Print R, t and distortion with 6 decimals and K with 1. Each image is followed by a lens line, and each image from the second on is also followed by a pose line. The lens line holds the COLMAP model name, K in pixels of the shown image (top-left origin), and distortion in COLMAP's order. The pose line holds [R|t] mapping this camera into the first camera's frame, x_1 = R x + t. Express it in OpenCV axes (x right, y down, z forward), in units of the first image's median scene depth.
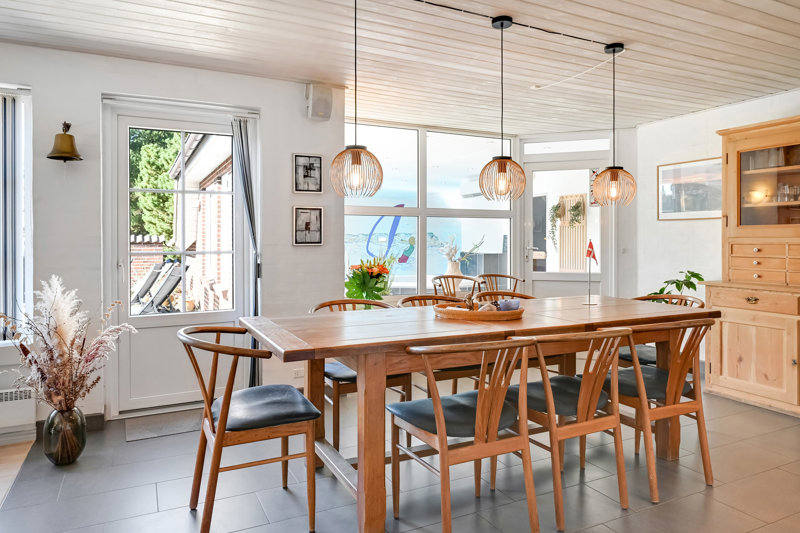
lens RADIAL K [[531.5, 0, 401.9], [0, 531.5, 252.1], [0, 0, 1]] dist [0.001279, 0.001566]
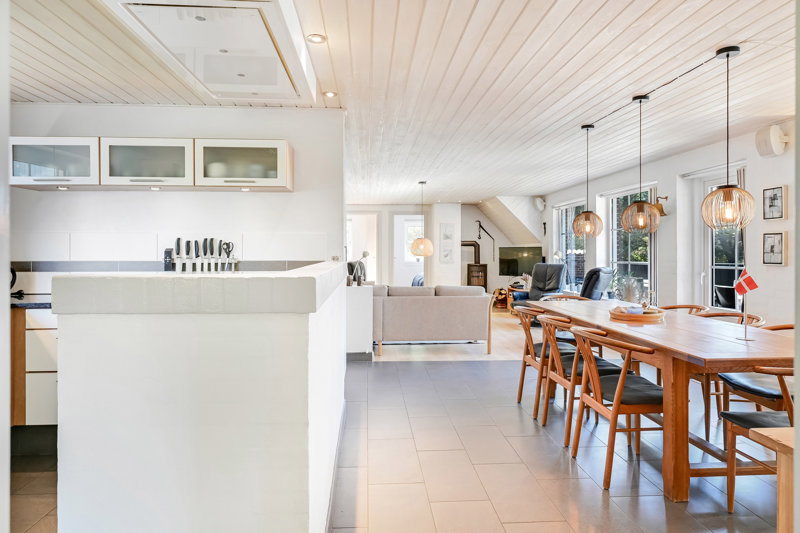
lens RADIAL K [[488.6, 0, 399.4], [0, 488.6, 254.8], [0, 0, 1]] dist [0.000827, -0.000040]
pose [[-0.389622, 0.011676, -0.920901, 1.110247], [-0.021054, 0.999545, 0.021581, -0.041944], [0.920734, 0.027797, -0.389199, 0.666333]]
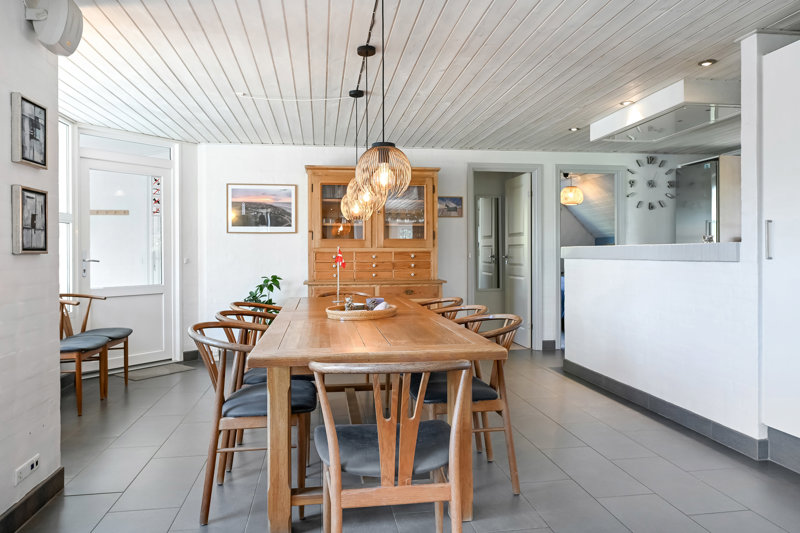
lens RADIAL K [[531.5, 0, 401.9], [0, 531.5, 252.1], [0, 0, 1]] dist [0.001279, 0.001566]
pose [[0.301399, 0.001552, 0.953497, -0.615043], [0.029575, 0.999502, -0.010975, 0.003921], [-0.953039, 0.031507, 0.301203, 0.431357]]
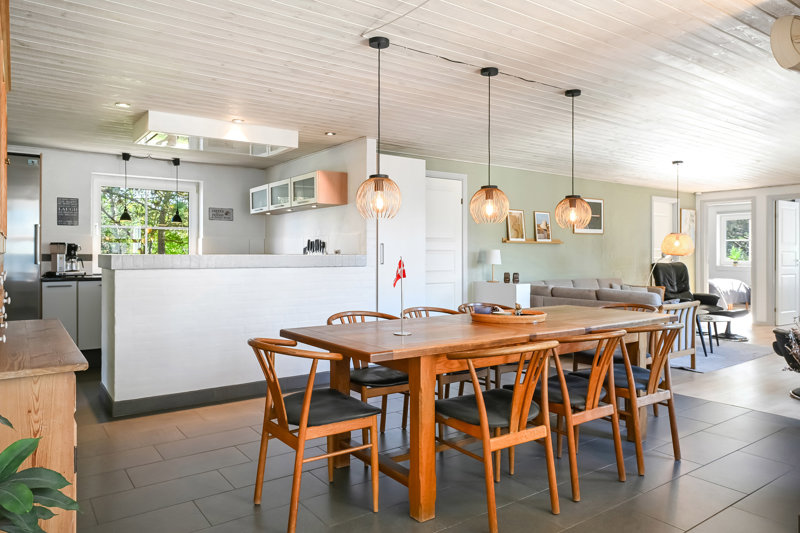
lens RADIAL K [[531.5, 0, 401.9], [0, 531.5, 252.1], [0, 0, 1]] dist [0.001279, 0.001566]
pose [[-0.987656, -0.001764, -0.156631, 0.397841], [-0.005419, 0.999723, 0.022910, -0.043194], [0.156547, 0.023476, -0.987391, 1.528396]]
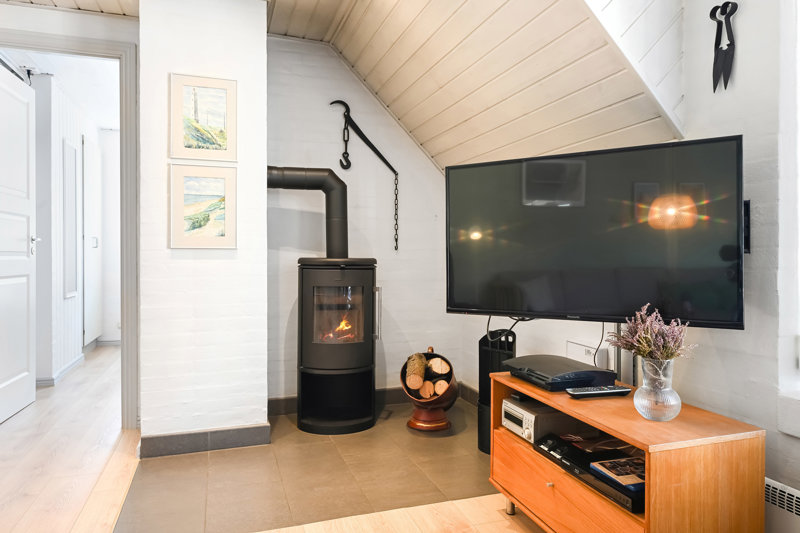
lens RADIAL K [[531.5, 0, 401.9], [0, 531.5, 252.1], [0, 0, 1]] dist [0.001279, 0.001566]
pose [[-0.130780, -0.000086, -0.991411, -0.876544], [-0.022942, 0.999732, 0.002940, 0.047099], [0.991146, 0.023129, -0.130747, 0.185748]]
